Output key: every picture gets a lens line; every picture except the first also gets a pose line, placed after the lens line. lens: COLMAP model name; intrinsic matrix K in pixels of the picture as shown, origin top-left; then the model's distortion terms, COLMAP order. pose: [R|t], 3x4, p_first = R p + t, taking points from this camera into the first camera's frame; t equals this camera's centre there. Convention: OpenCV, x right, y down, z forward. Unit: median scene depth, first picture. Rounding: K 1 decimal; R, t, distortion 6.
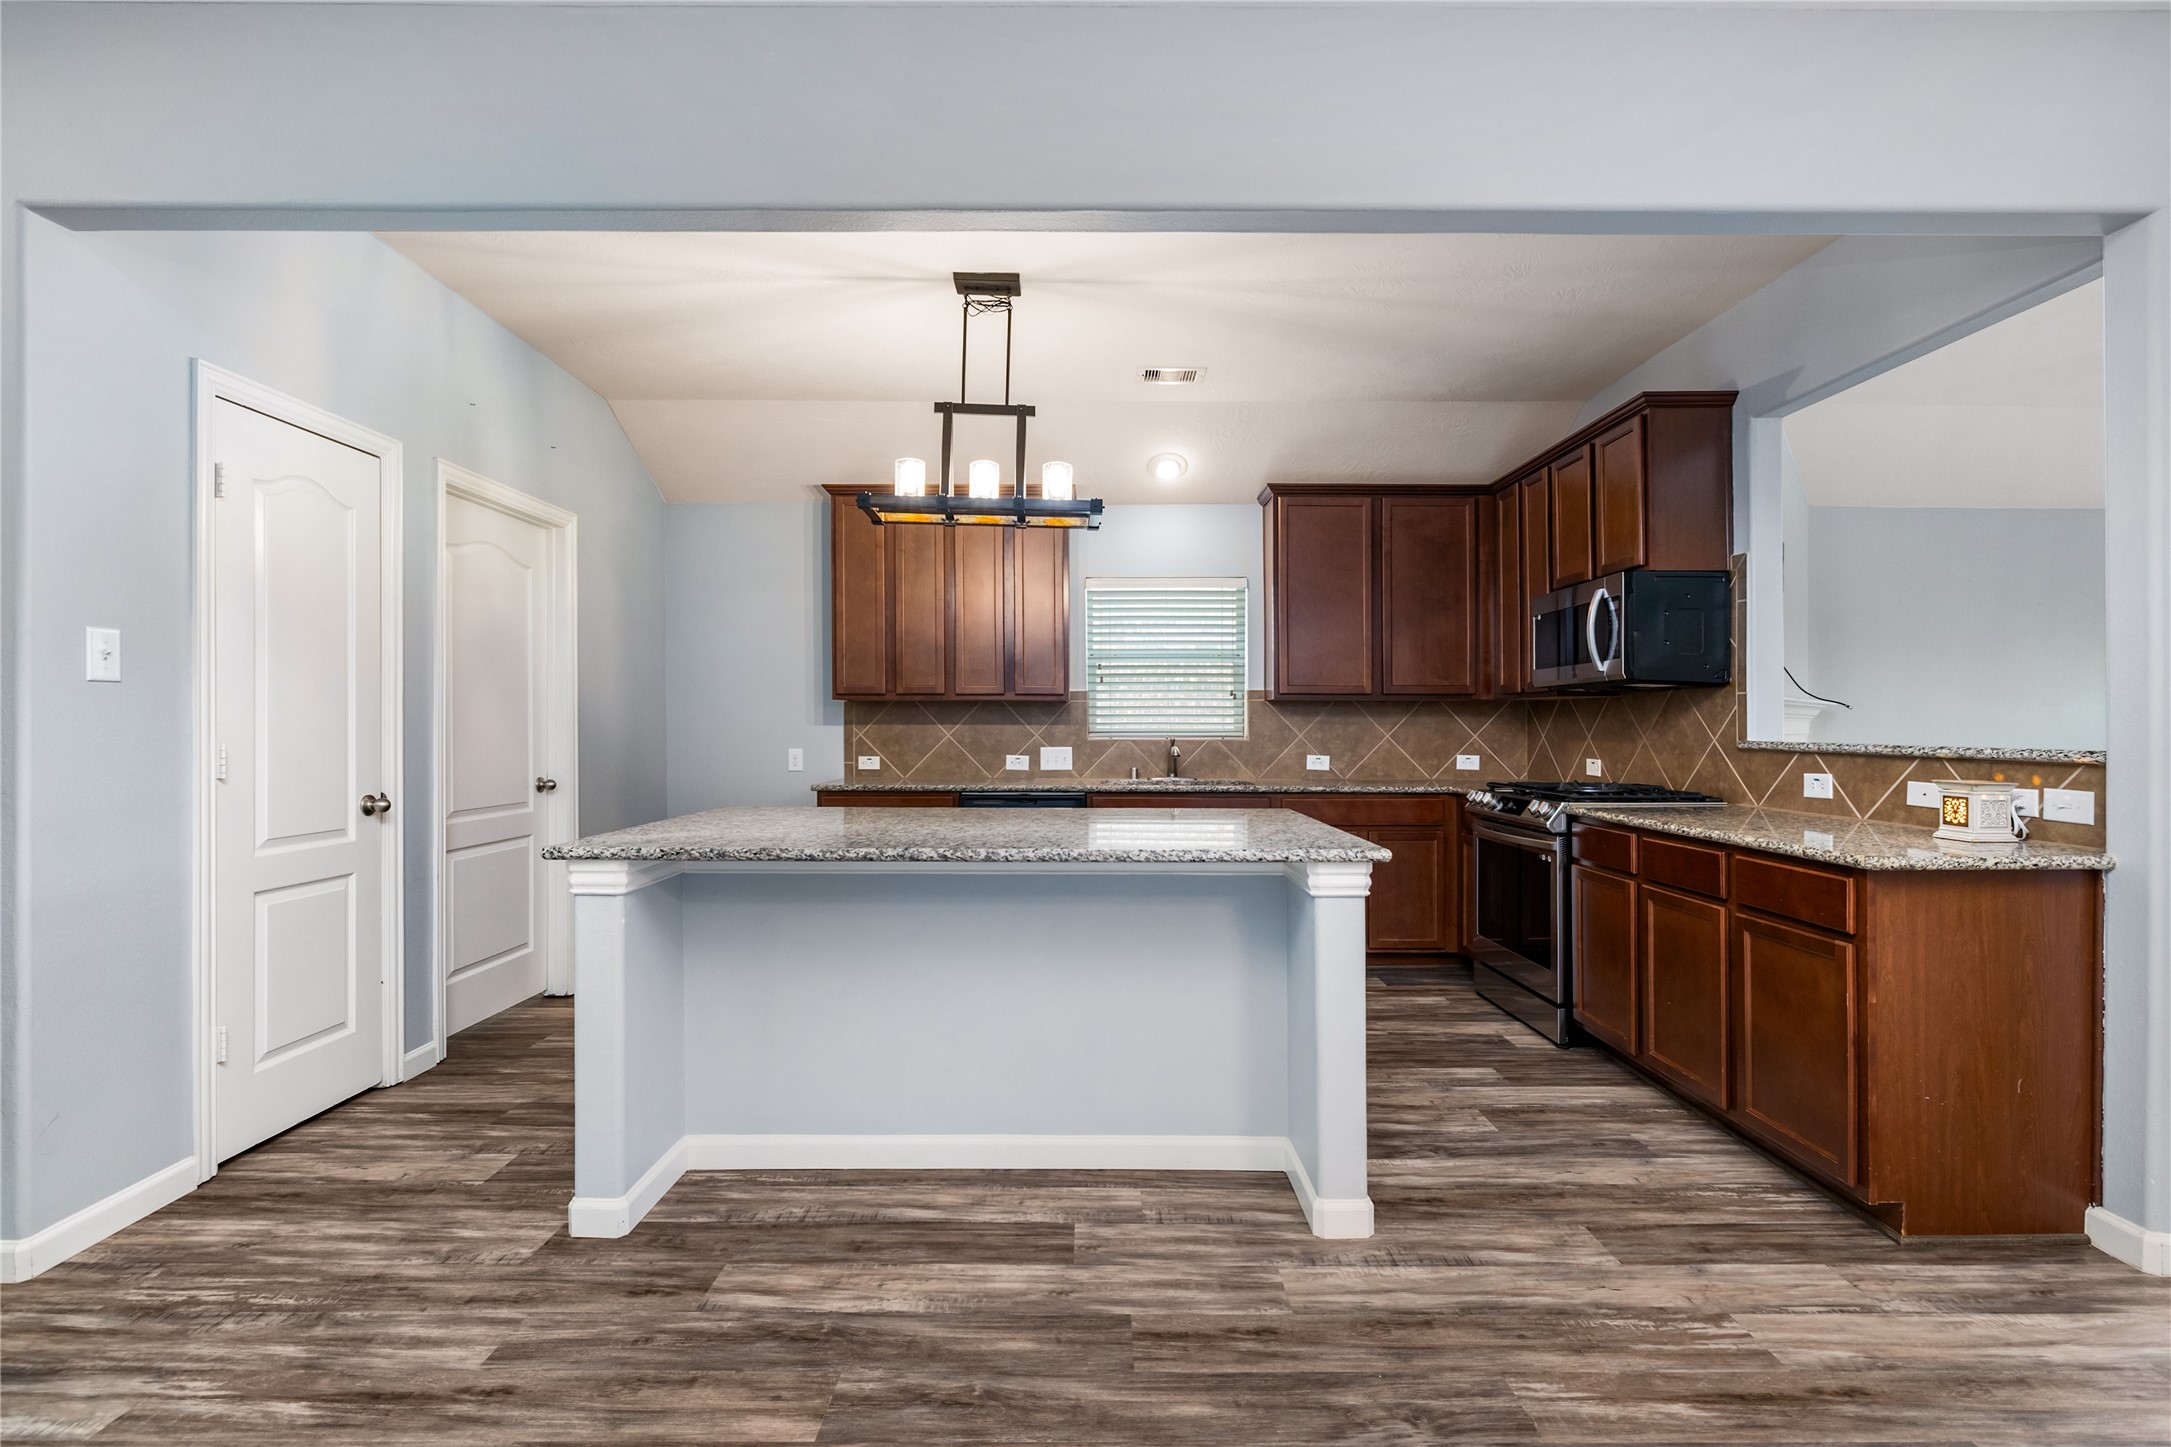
lens RADIAL K [[992.9, 0, 1091.4], [0, 992.9, 721.4], [0, 0, 1]] dist [-0.004011, 0.000603]
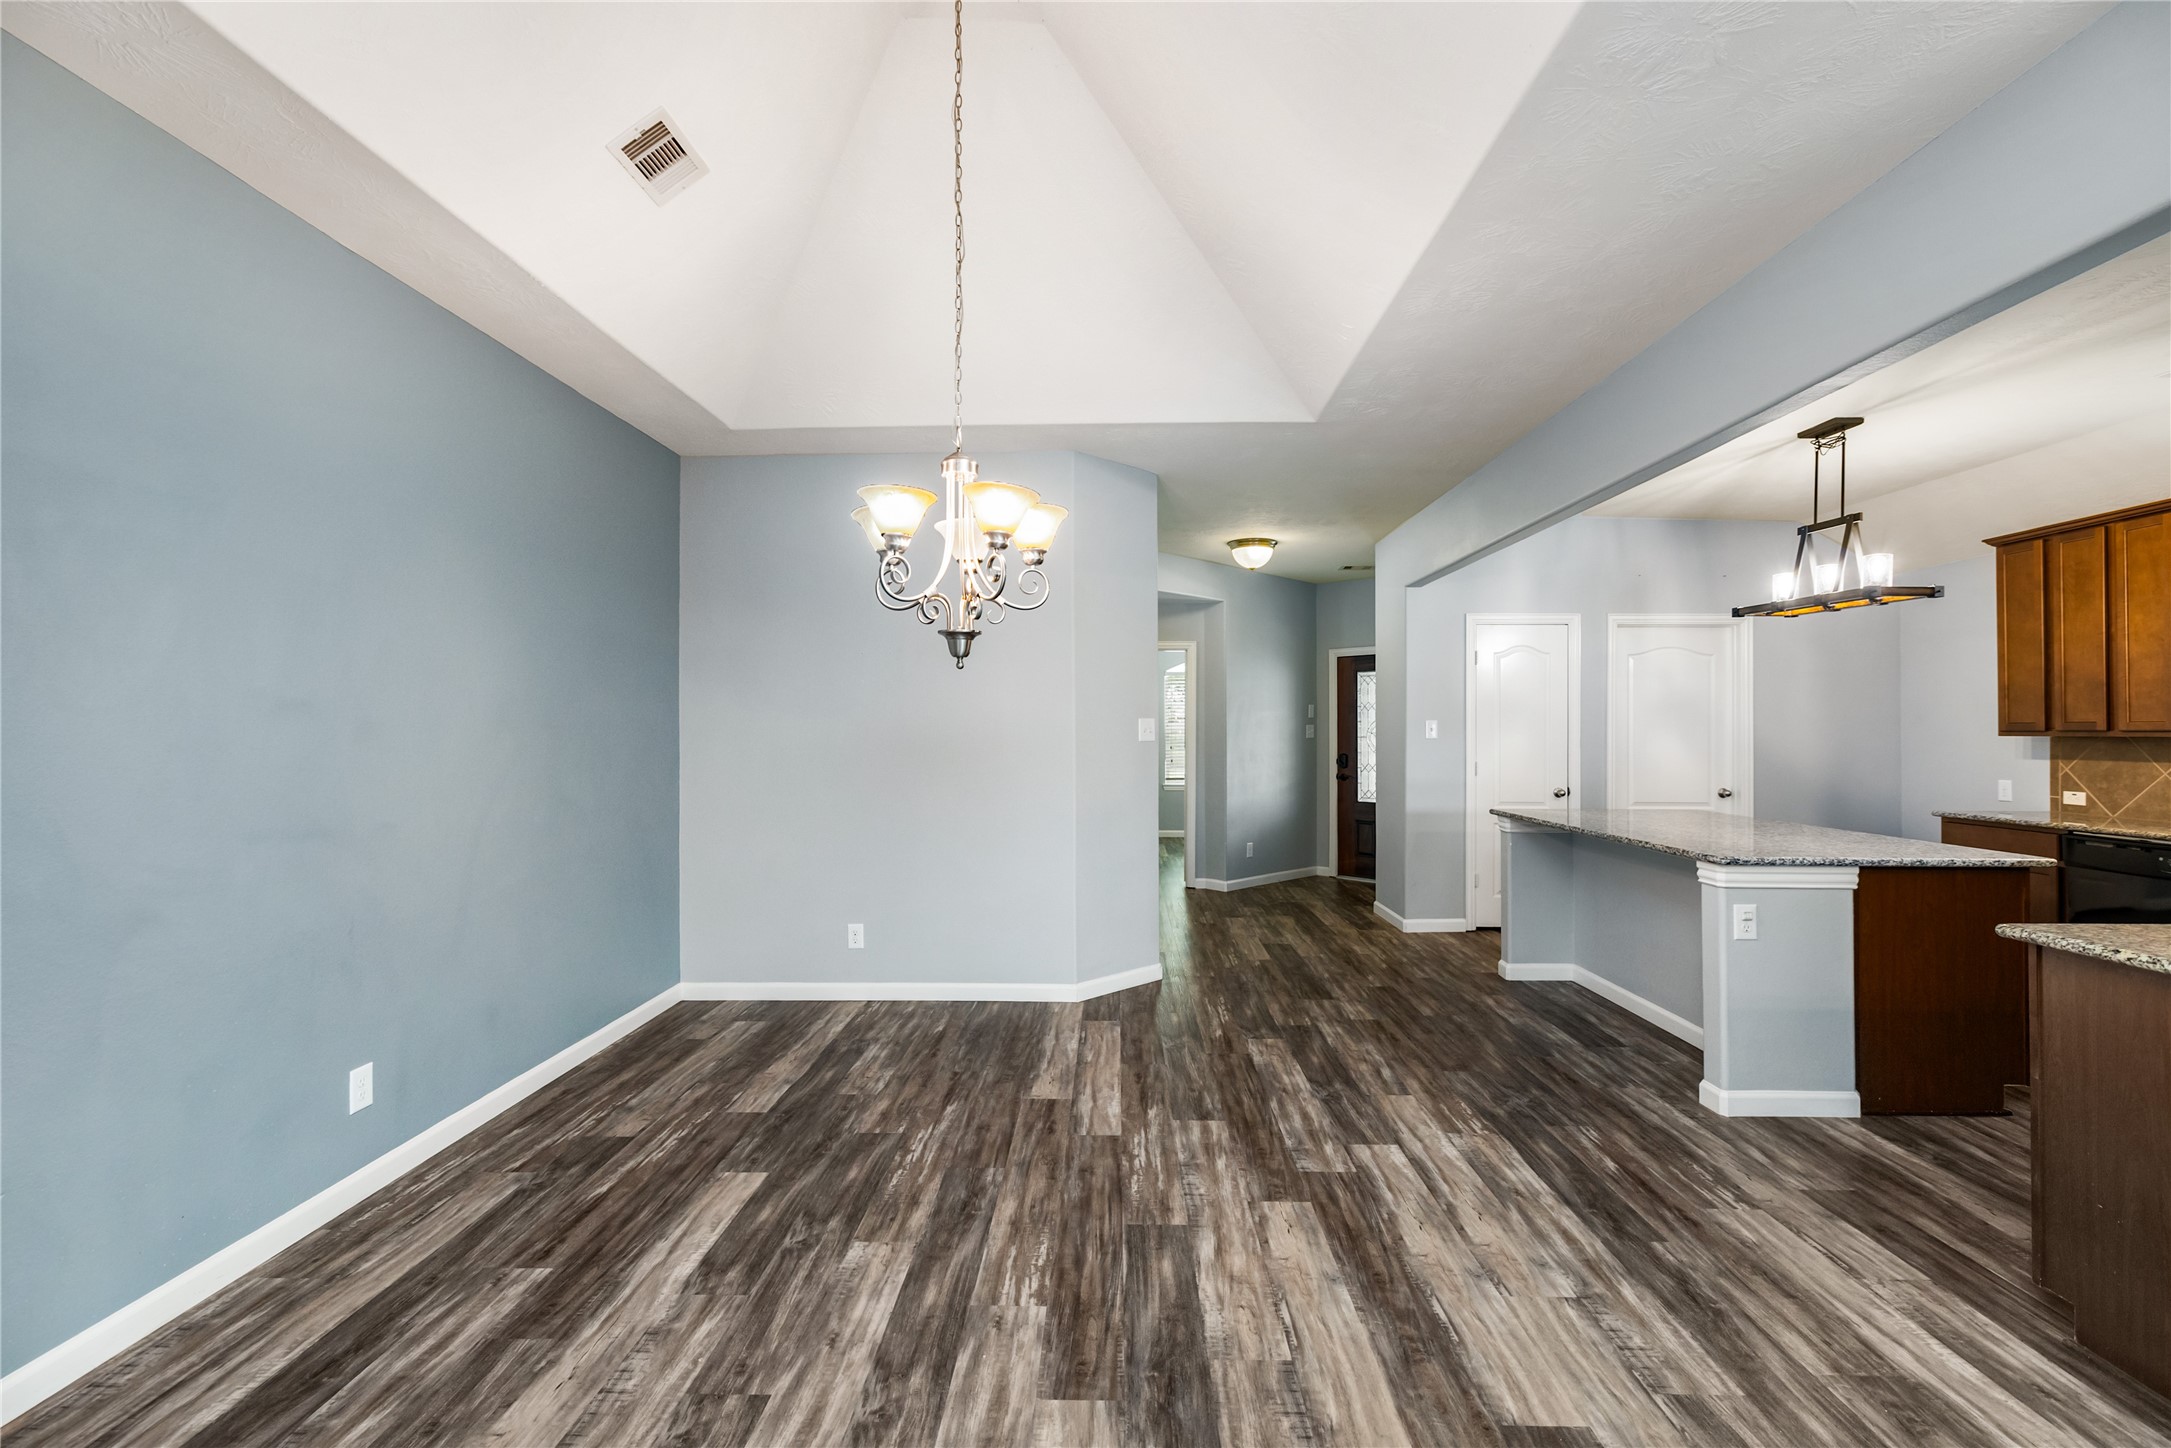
lens RADIAL K [[920.2, 0, 1091.6], [0, 920.2, 720.5], [0, 0, 1]] dist [0.001796, -0.000059]
pose [[-0.029789, -0.013580, -0.999464, 1.016521], [0.001373, 0.999906, -0.013627, -0.034943], [0.999555, -0.001778, -0.029768, 0.053990]]
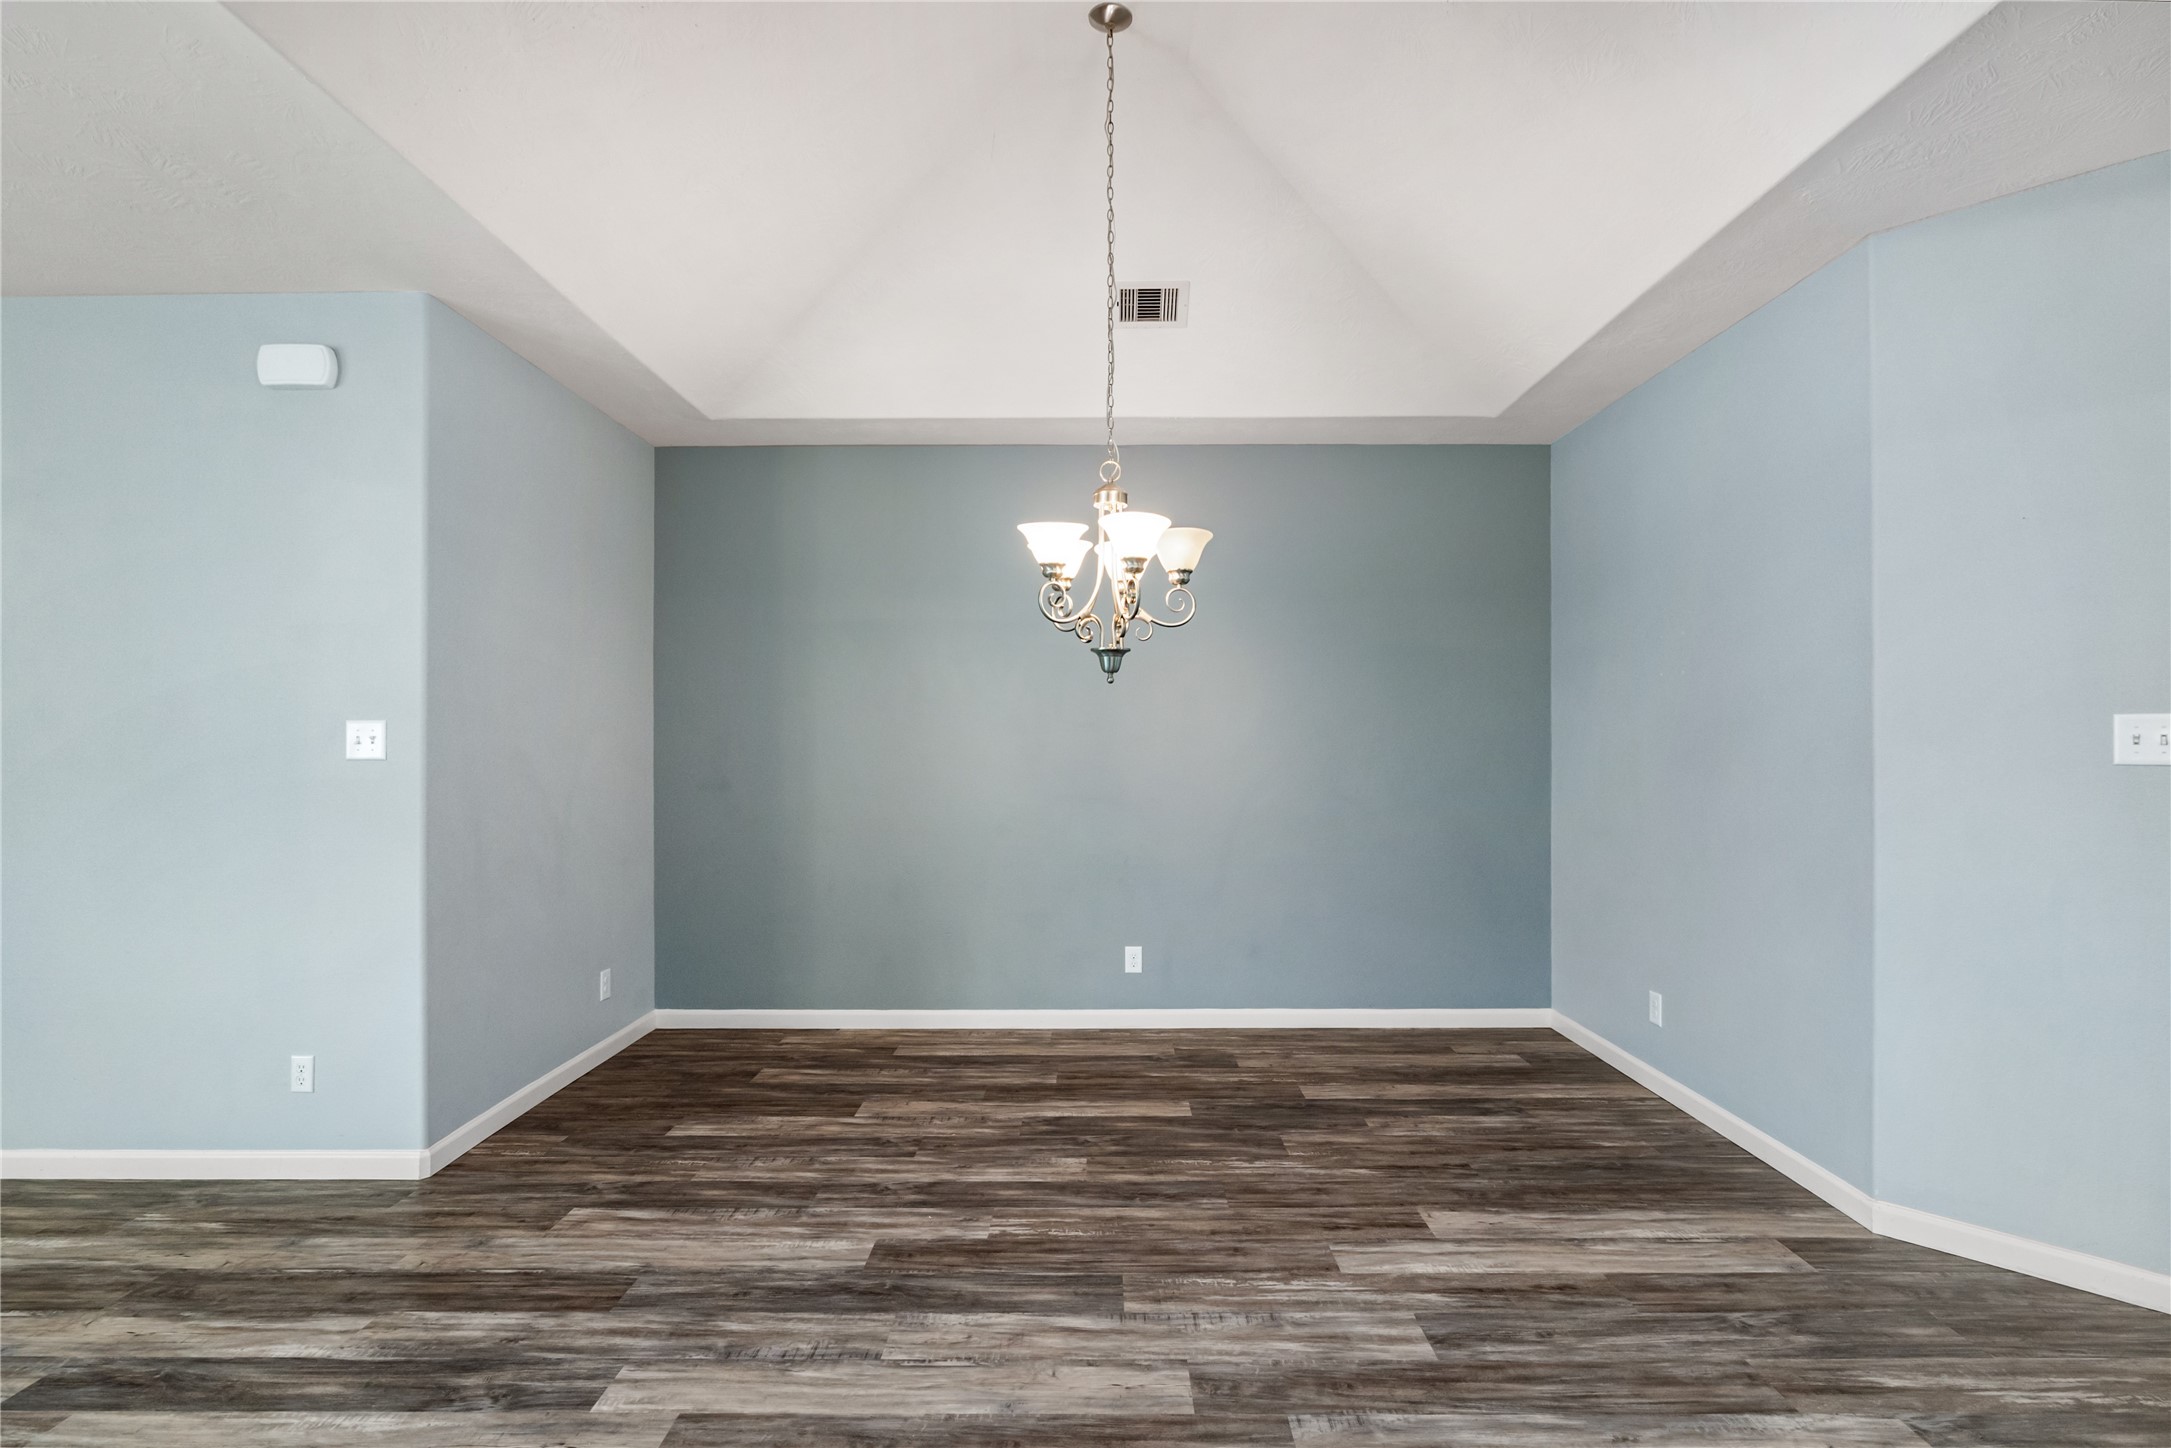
lens RADIAL K [[1015.0, 0, 1096.5], [0, 1015.0, 735.8], [0, 0, 1]] dist [-0.005073, -0.000197]
pose [[-0.999984, -0.001696, 0.005417, 0.378249], [-0.001715, 0.999992, -0.003561, -0.036680], [-0.005411, -0.003570, -0.999979, 0.716465]]
